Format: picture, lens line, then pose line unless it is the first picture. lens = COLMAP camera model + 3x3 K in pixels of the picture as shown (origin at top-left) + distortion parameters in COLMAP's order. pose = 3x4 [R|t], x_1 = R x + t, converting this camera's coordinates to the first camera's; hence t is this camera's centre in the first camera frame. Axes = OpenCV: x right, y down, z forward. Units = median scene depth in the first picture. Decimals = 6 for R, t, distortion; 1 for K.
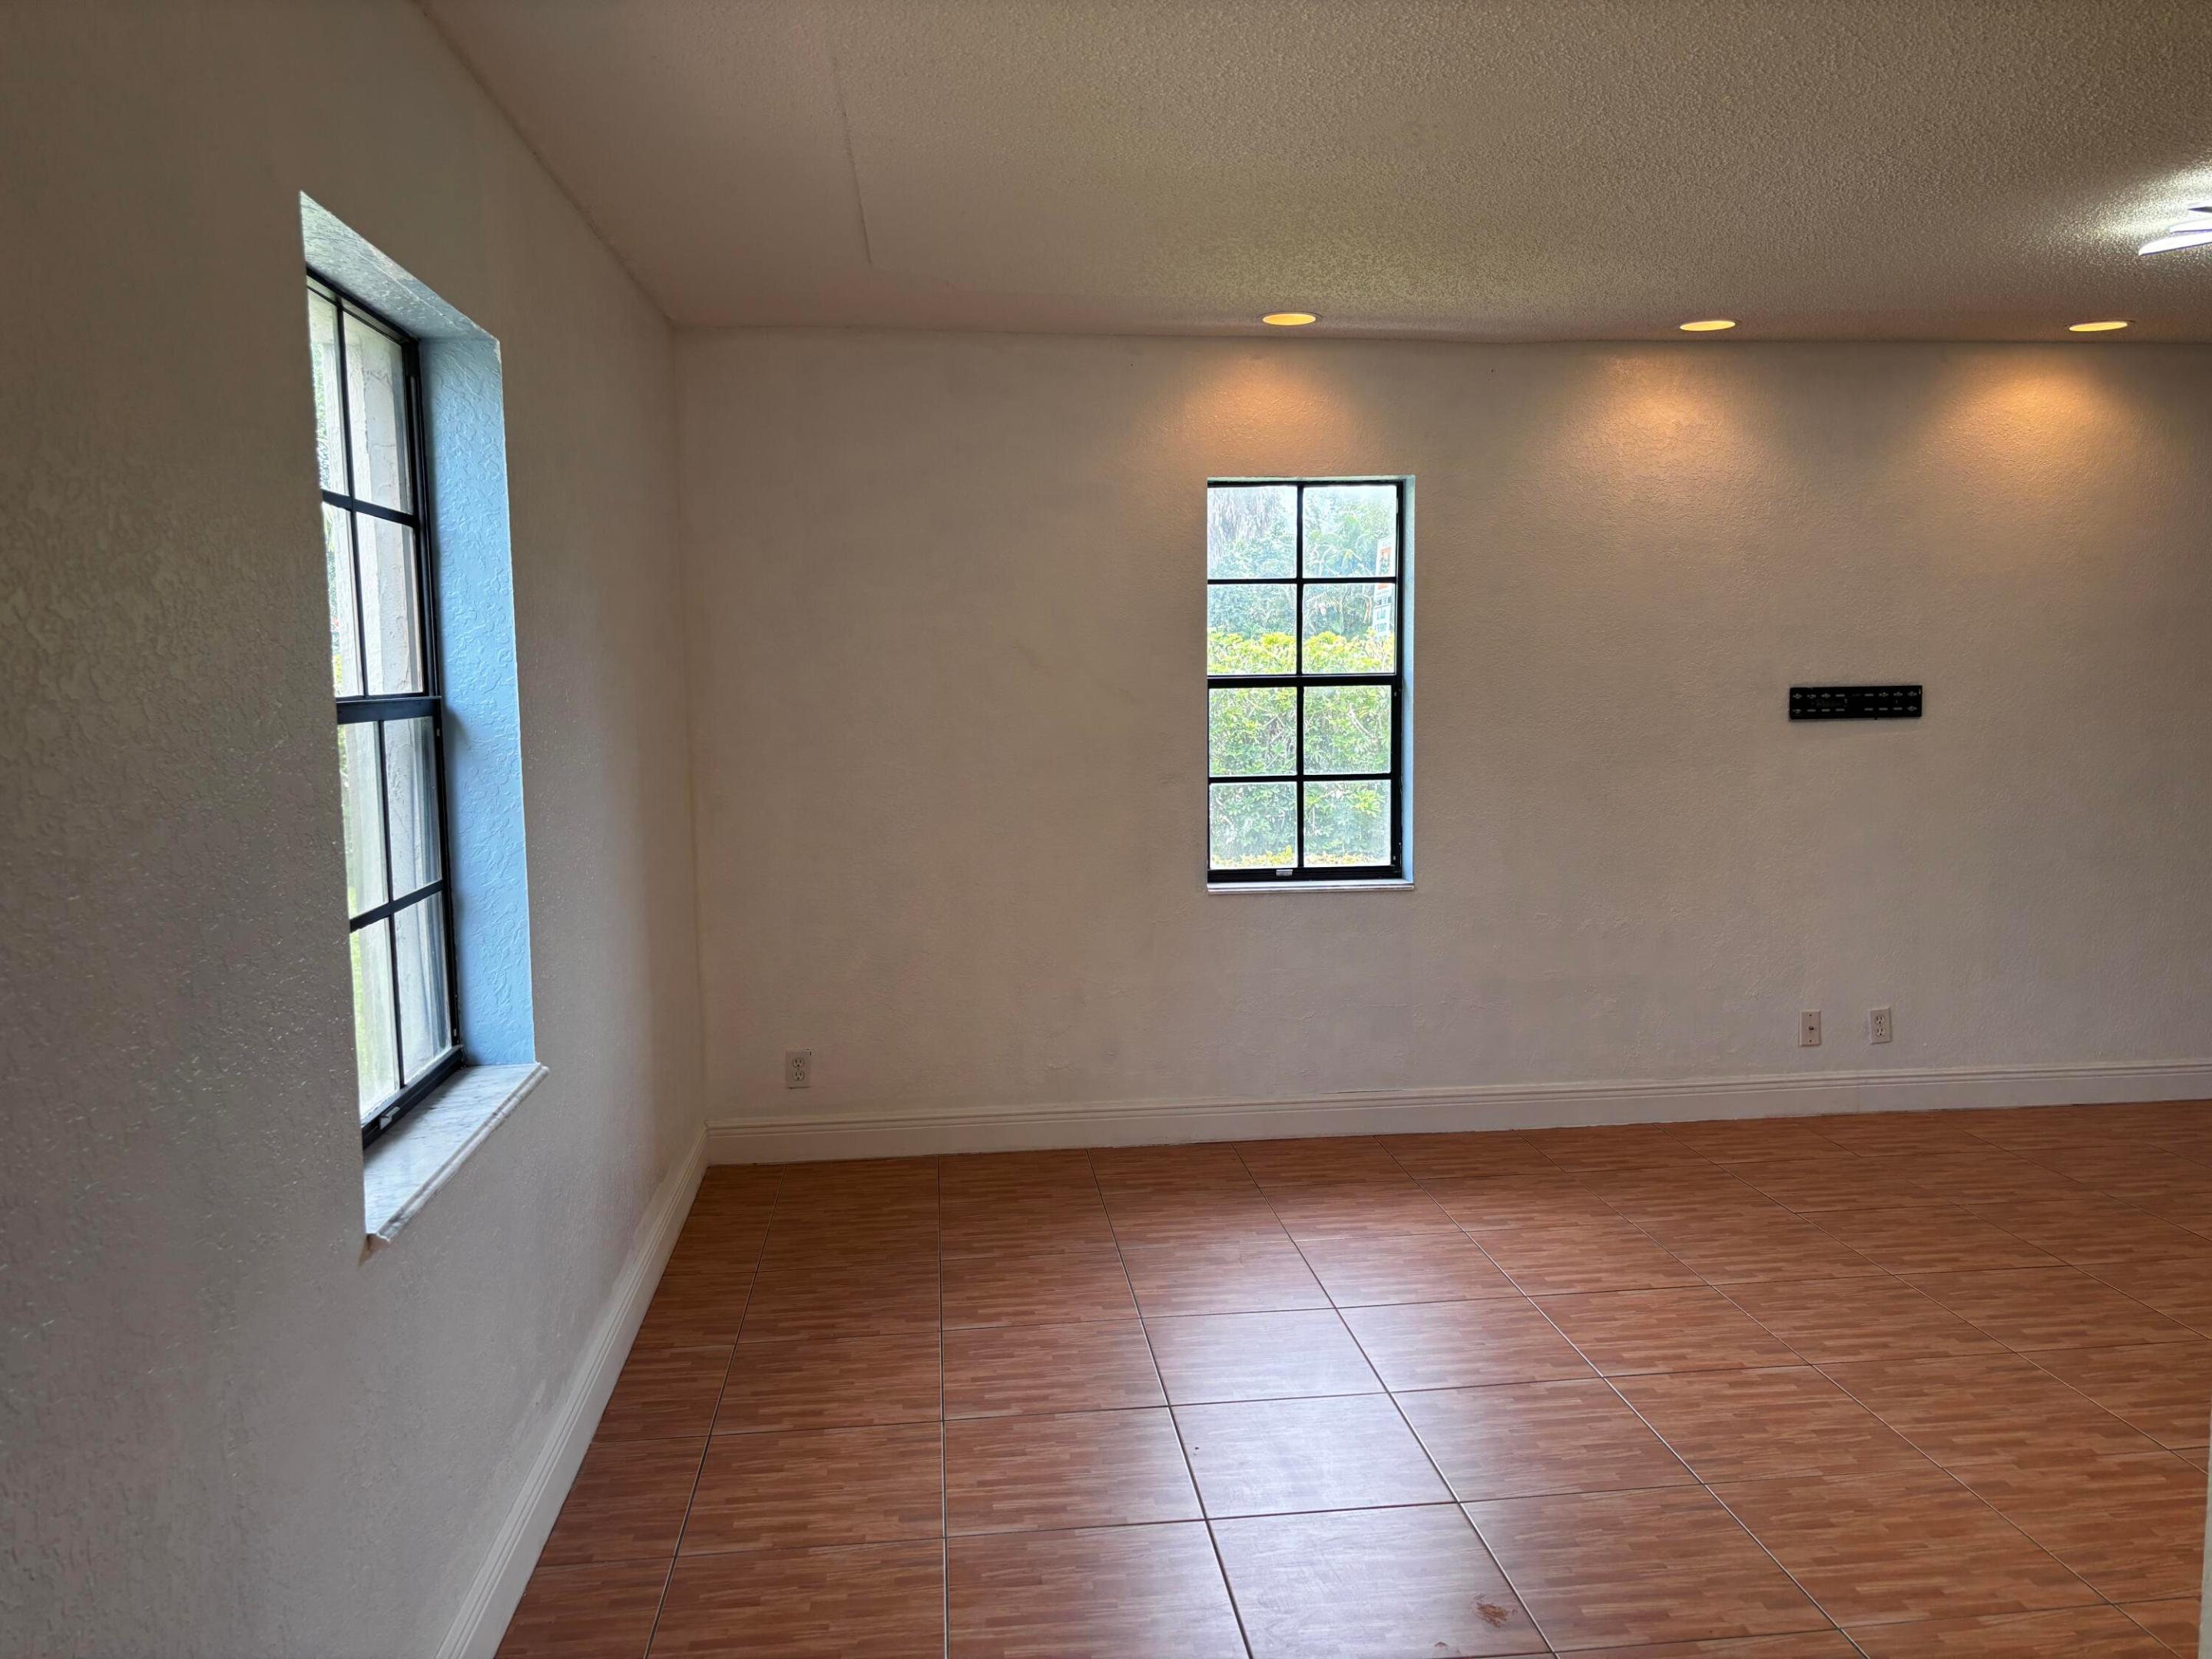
lens RADIAL K [[1673.4, 0, 1105.6], [0, 1673.4, 841.7], [0, 0, 1]] dist [0.041459, -0.055731]
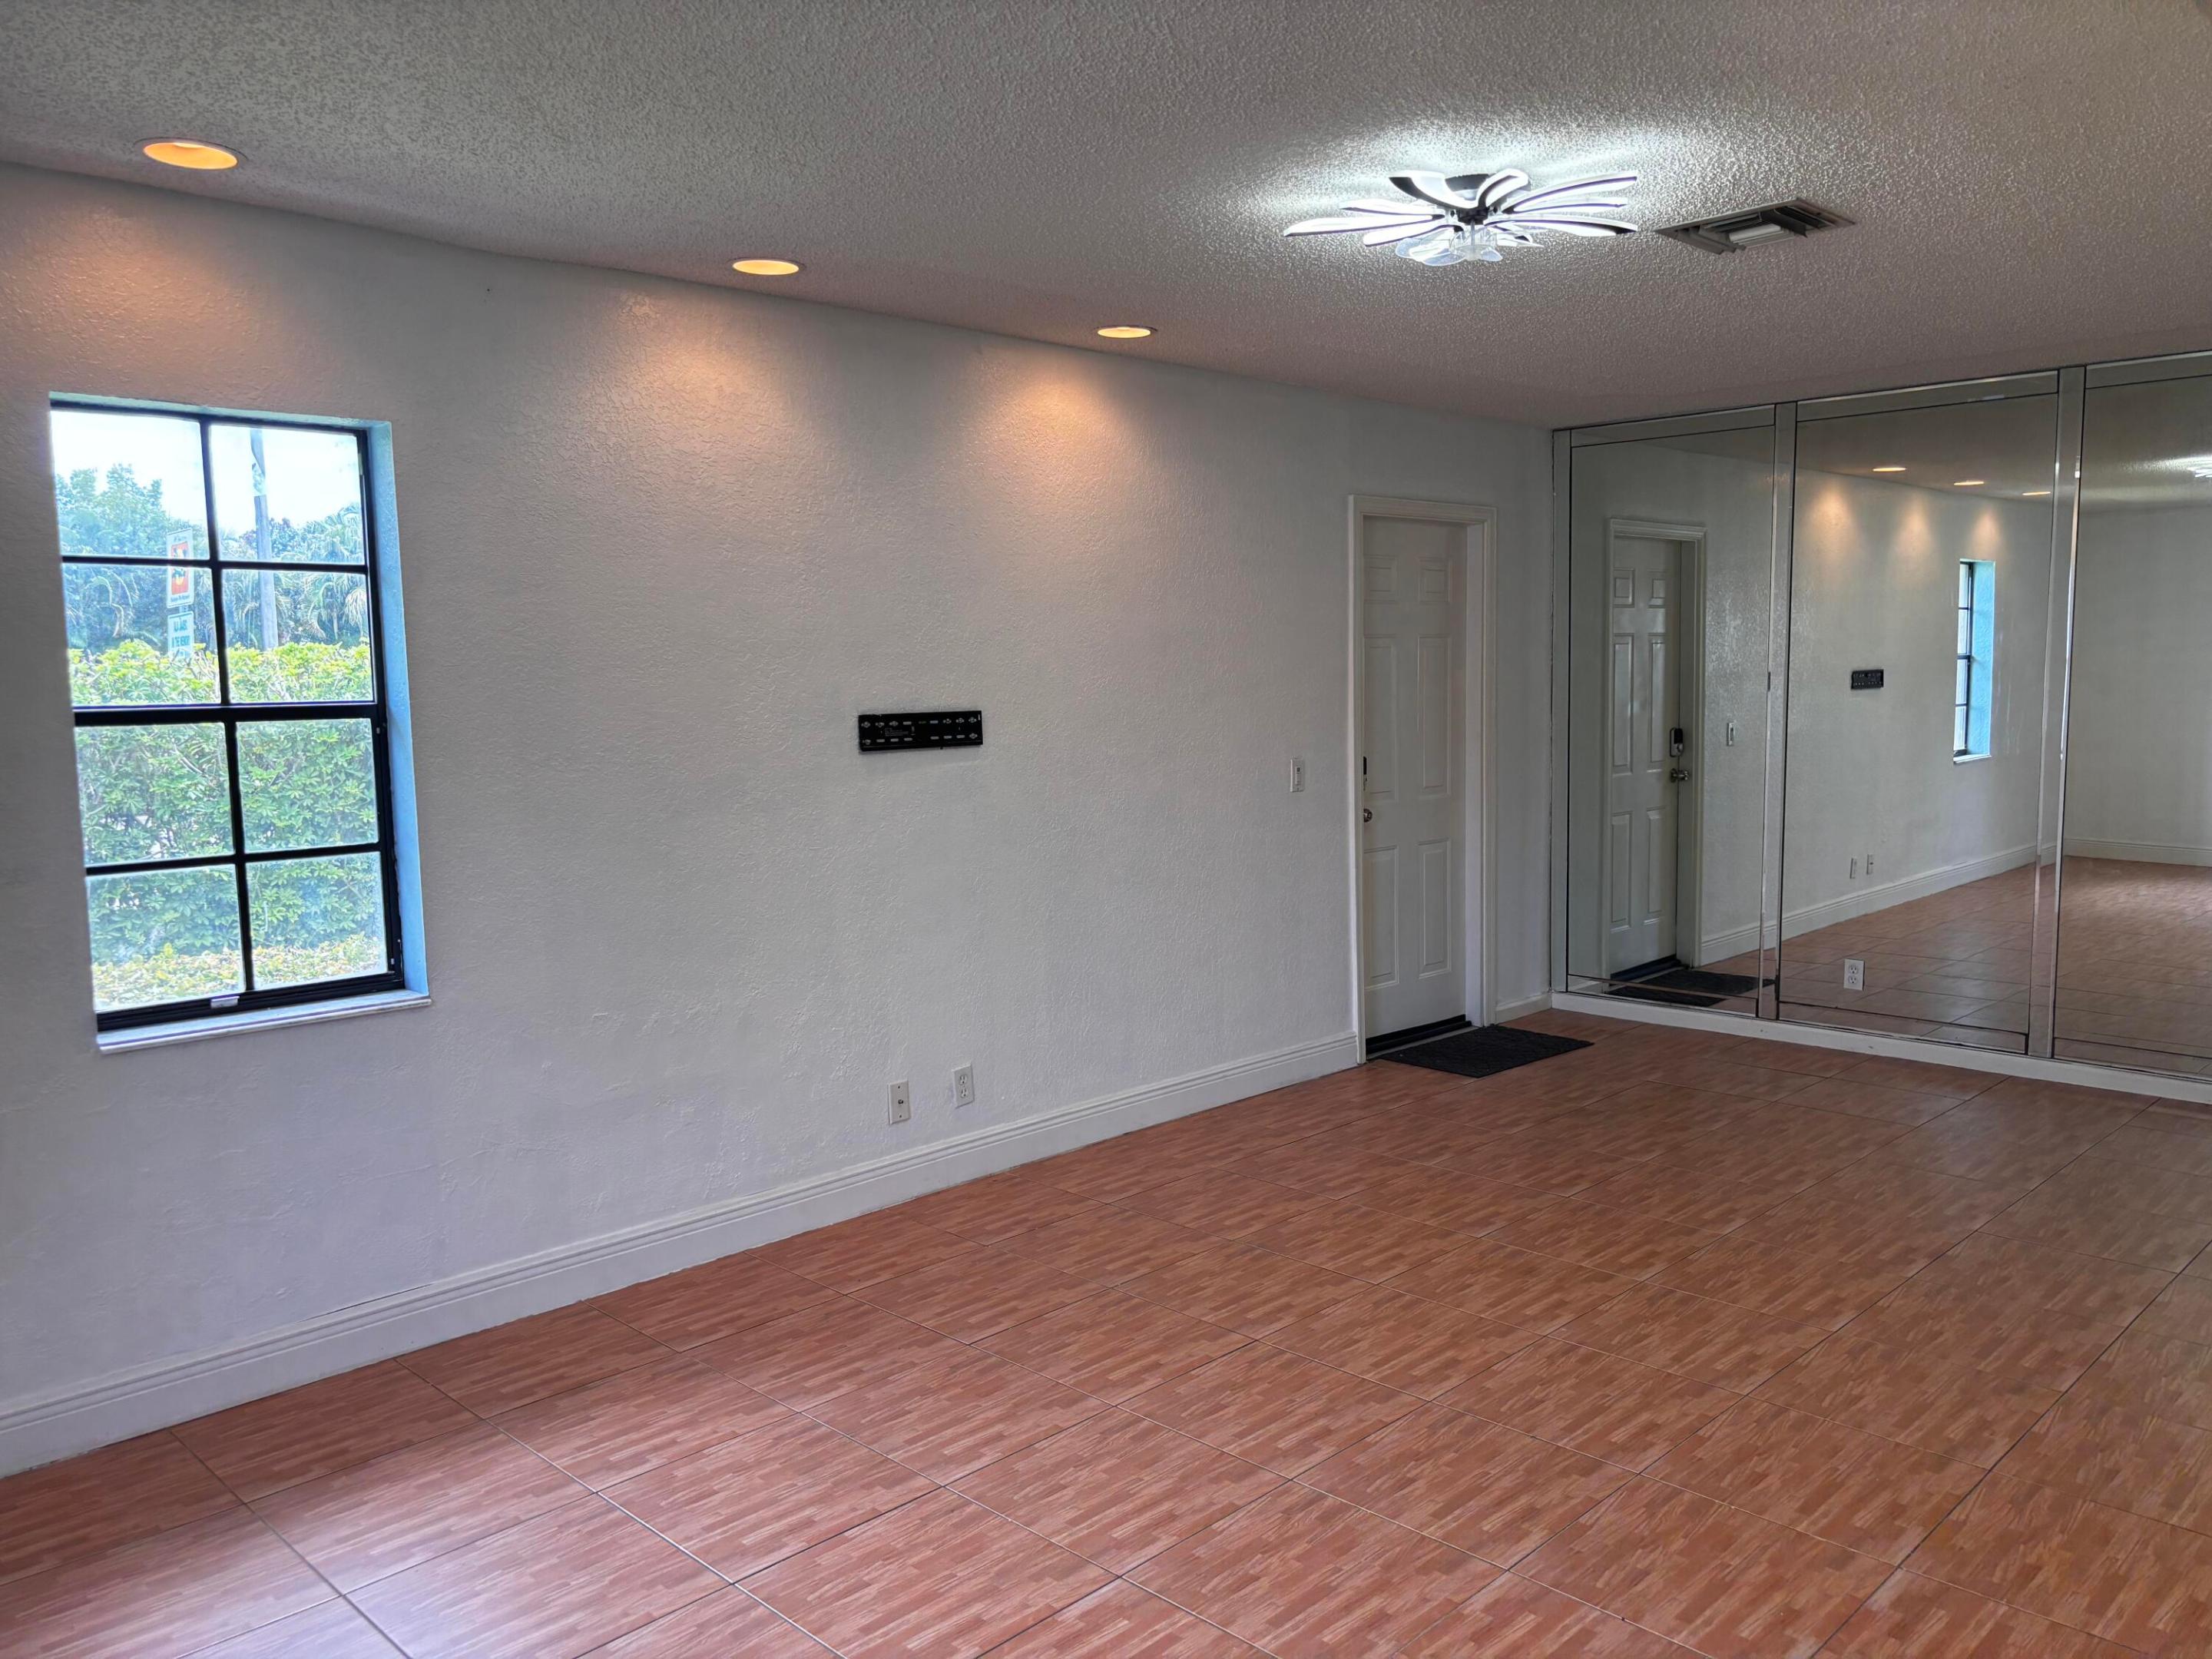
lens RADIAL K [[1682.1, 0, 1095.2], [0, 1682.1, 852.7], [0, 0, 1]] dist [0.049360, -0.055391]
pose [[0.777491, -0.066622, 0.625355, -0.045271], [0.070878, 0.997320, 0.018128, -0.030370], [-0.624887, 0.030230, 0.780130, 0.273886]]
